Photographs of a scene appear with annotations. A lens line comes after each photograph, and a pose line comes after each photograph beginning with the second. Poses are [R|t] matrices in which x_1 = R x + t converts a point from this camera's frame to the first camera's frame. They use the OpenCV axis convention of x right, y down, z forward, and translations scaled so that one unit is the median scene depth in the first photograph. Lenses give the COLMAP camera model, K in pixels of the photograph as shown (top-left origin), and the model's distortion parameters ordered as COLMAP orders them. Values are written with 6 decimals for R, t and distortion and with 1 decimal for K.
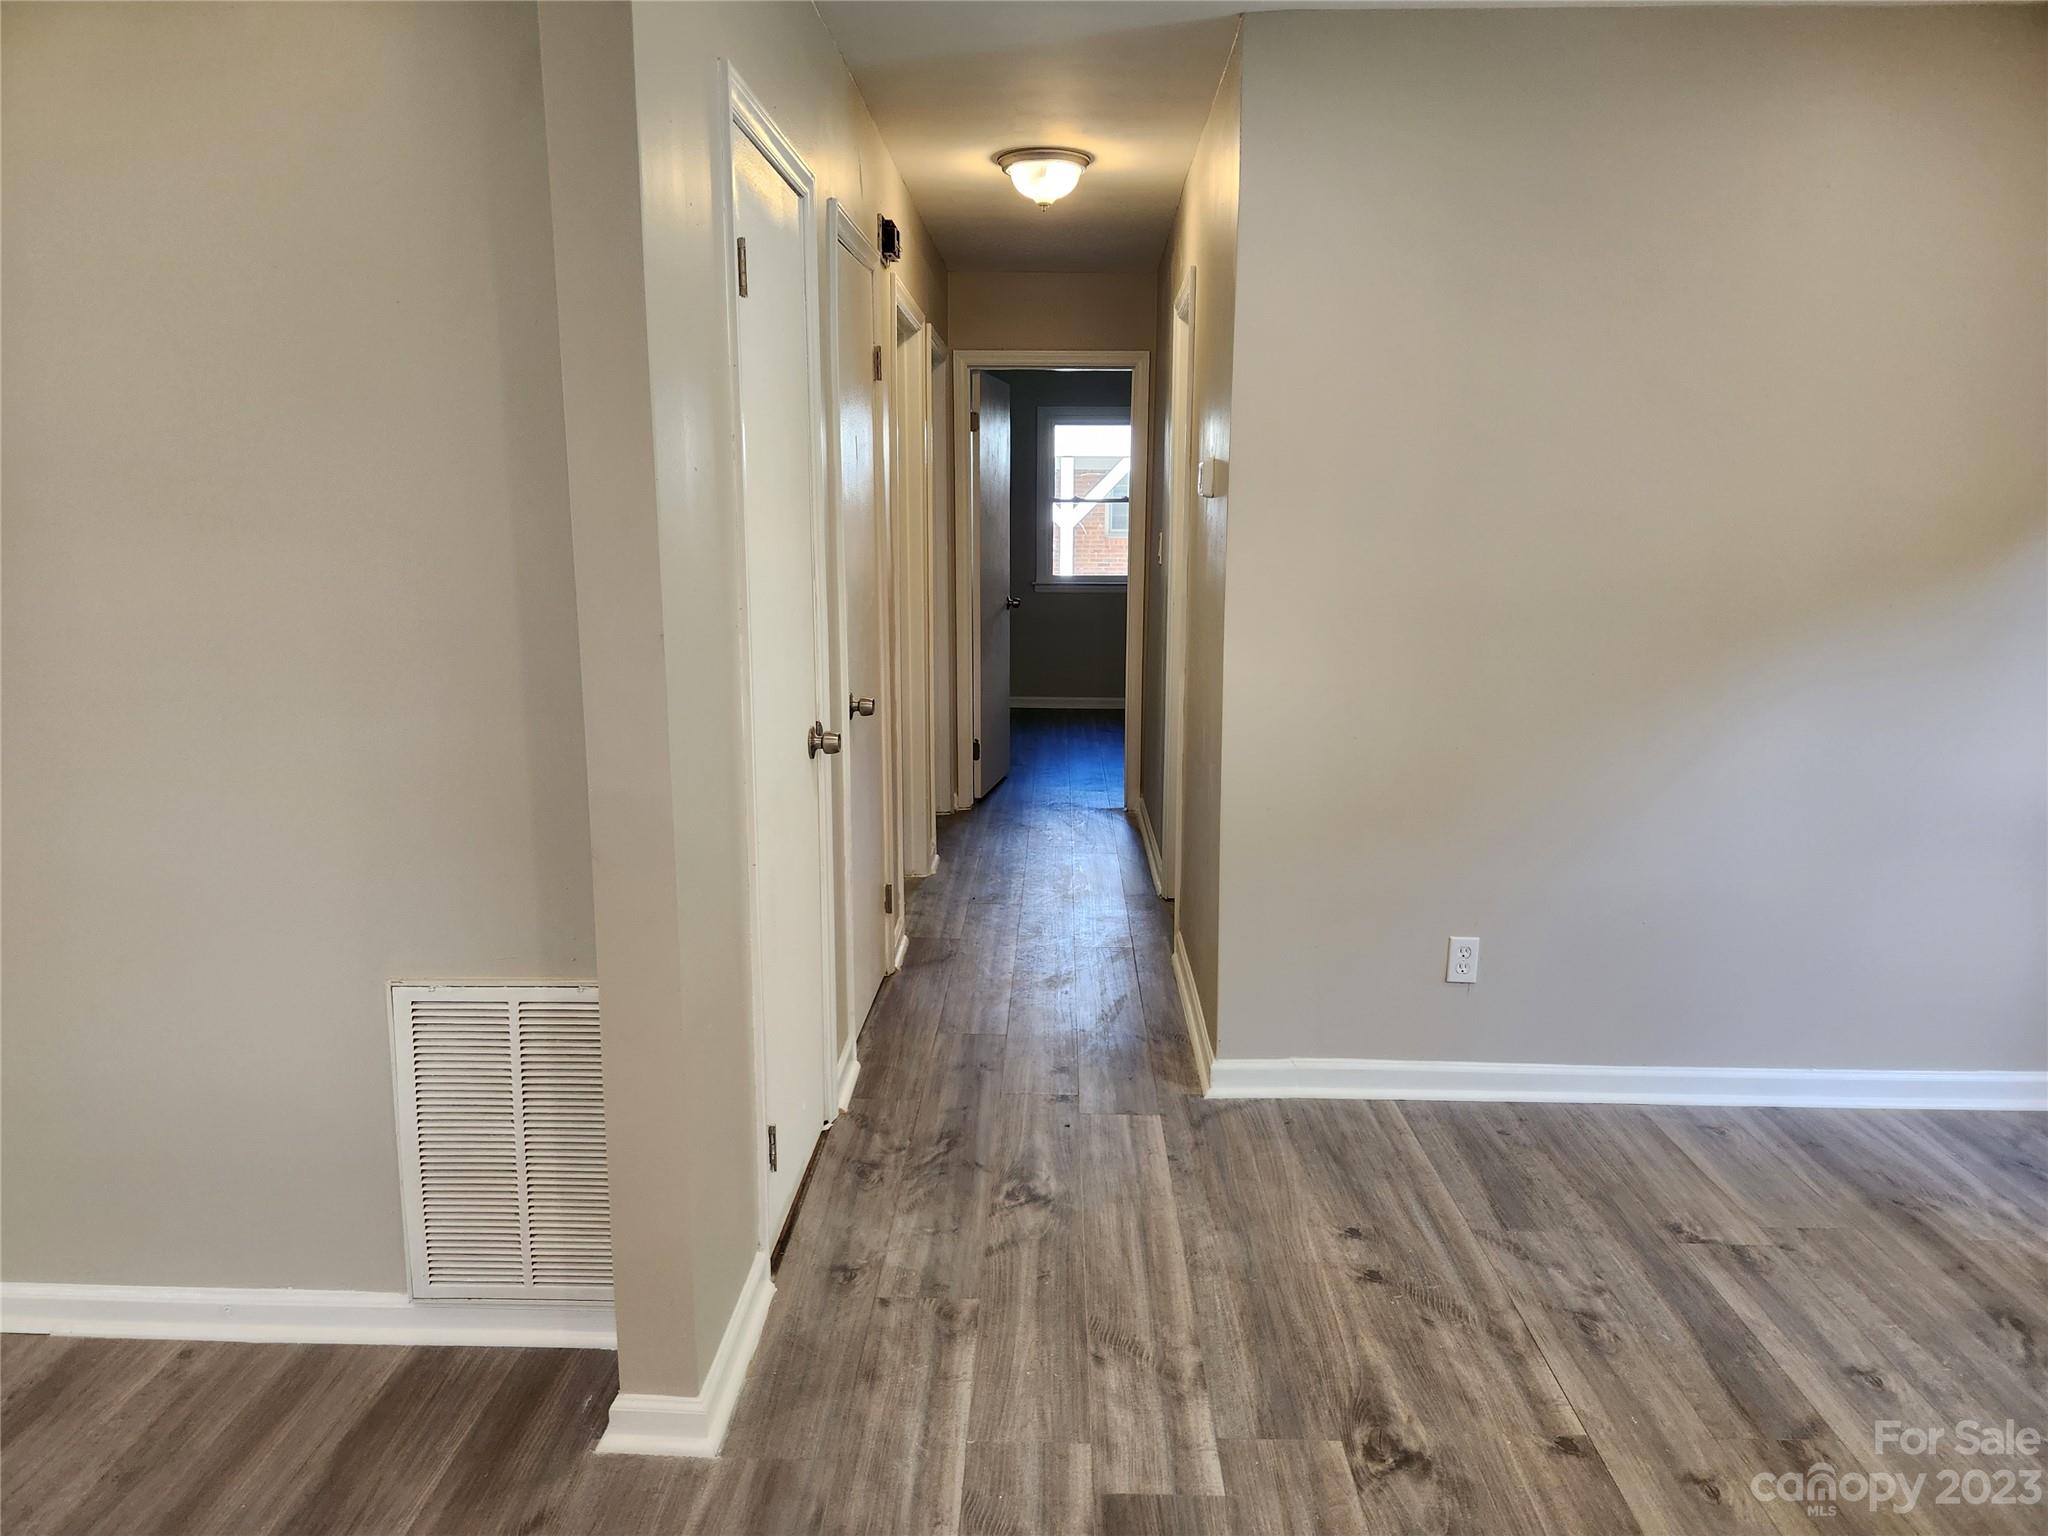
lens RADIAL K [[1389.4, 0, 1034.8], [0, 1389.4, 760.4], [0, 0, 1]] dist [0.008867, -0.009364]
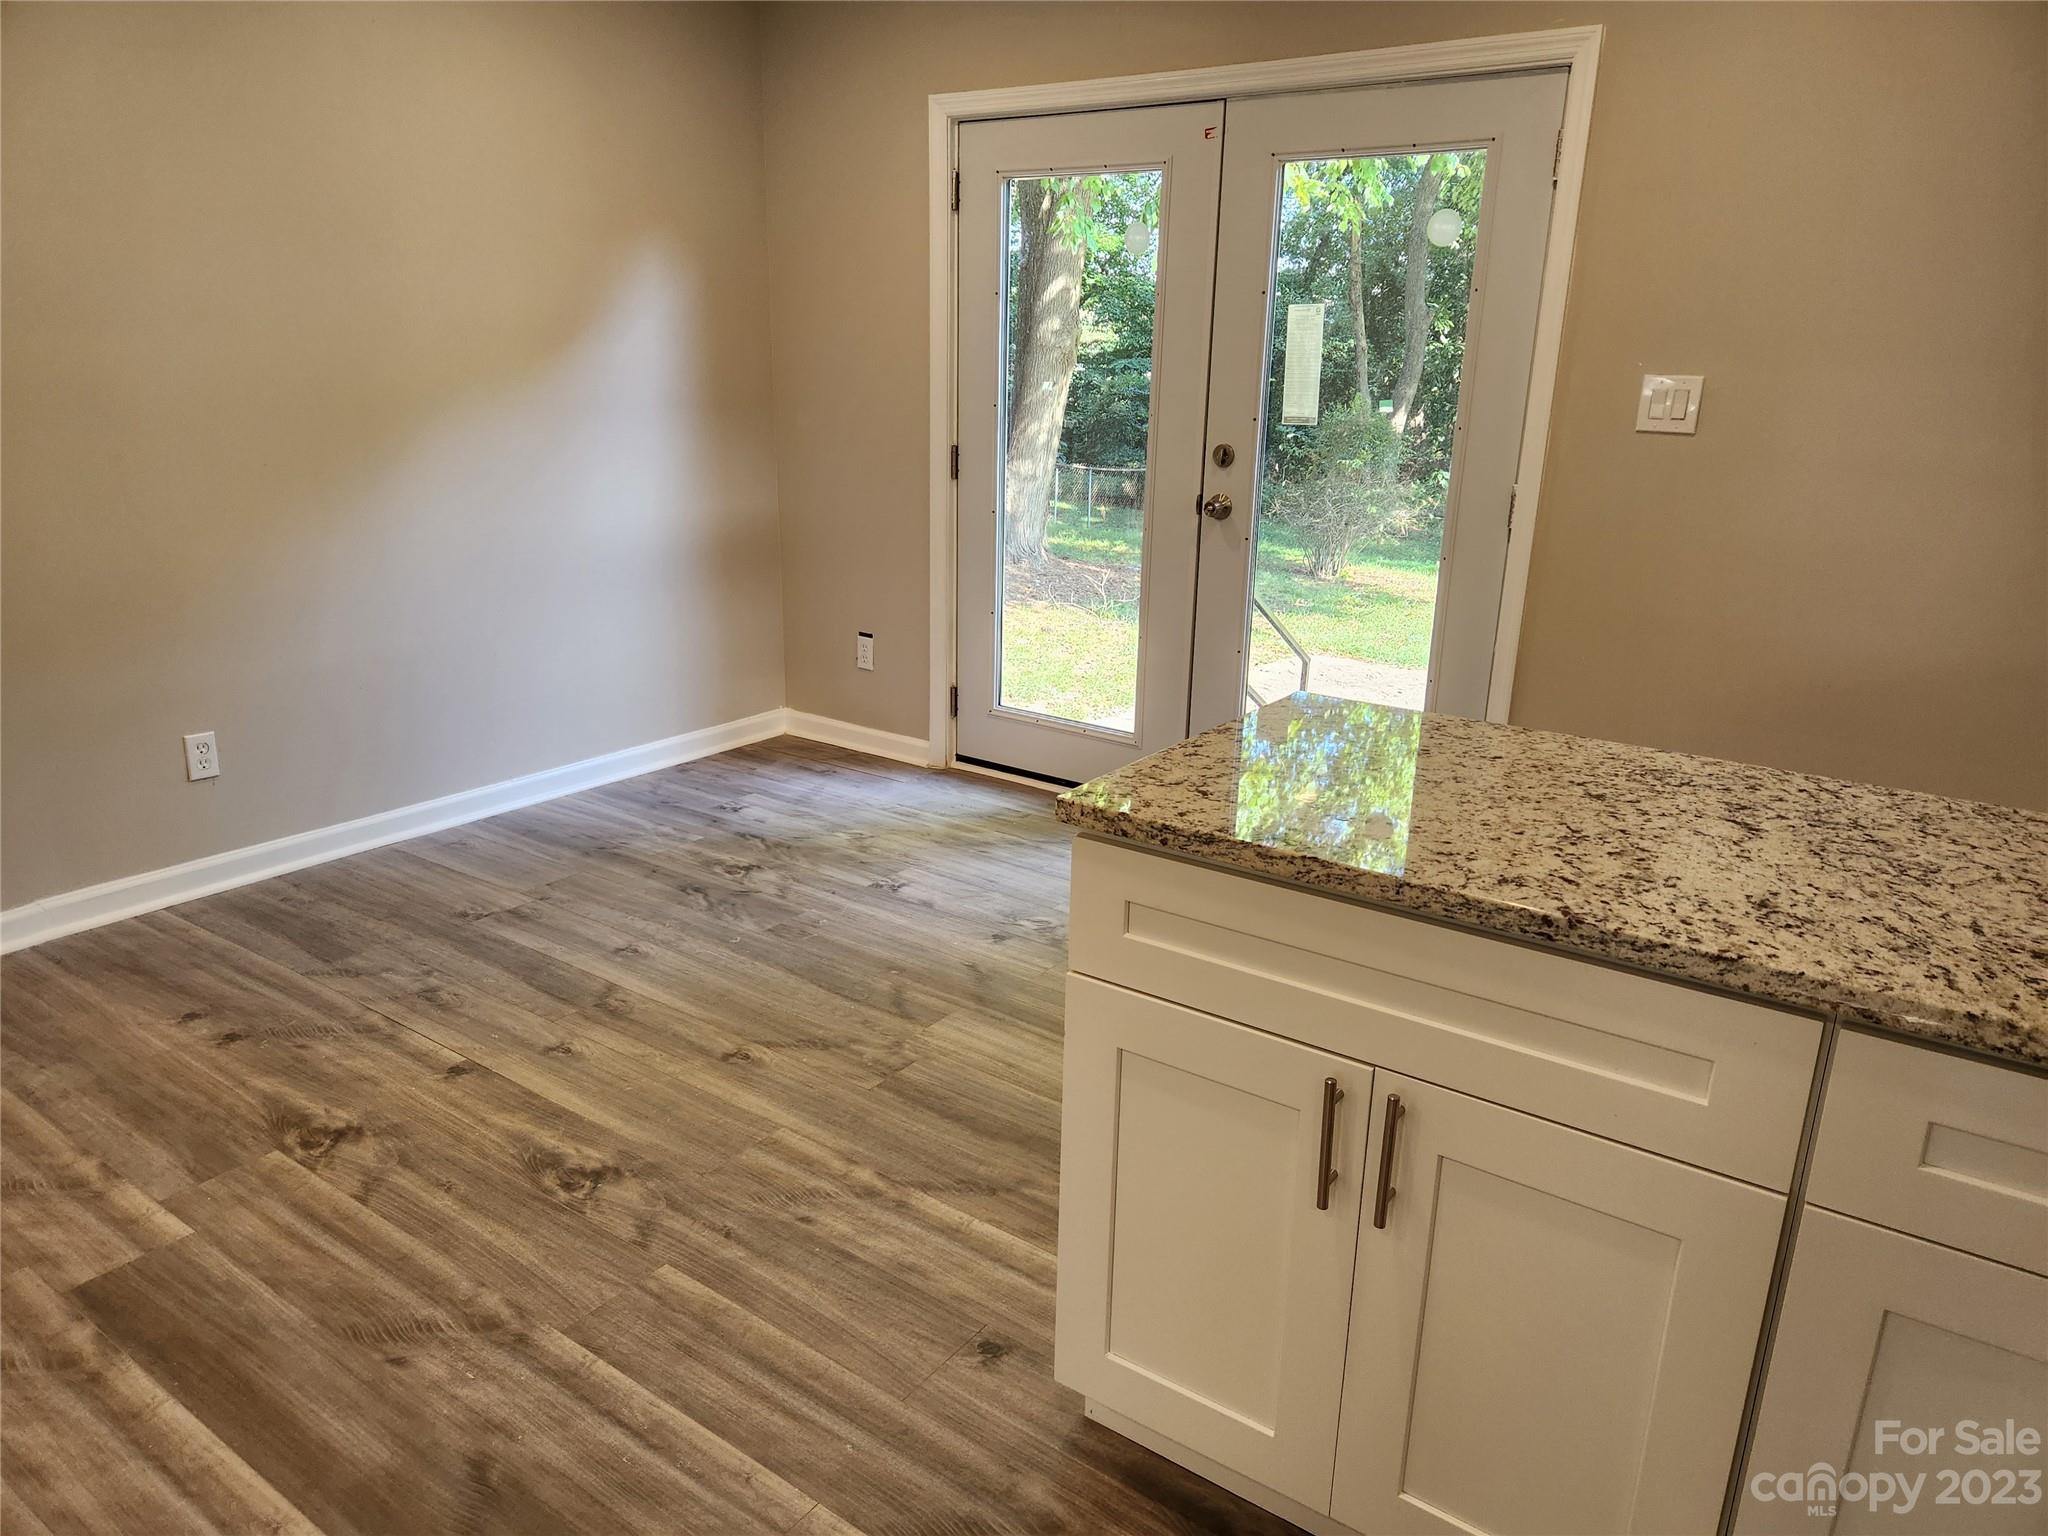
lens RADIAL K [[1389.4, 0, 1025.2], [0, 1389.4, 766.5], [0, 0, 1]] dist [0.008867, -0.009364]
pose [[0.567867, -0.236843, 0.788310, -0.209123], [0.131889, 0.971516, 0.196878, 0.037829], [-0.812485, -0.007831, 0.582929, -0.122495]]
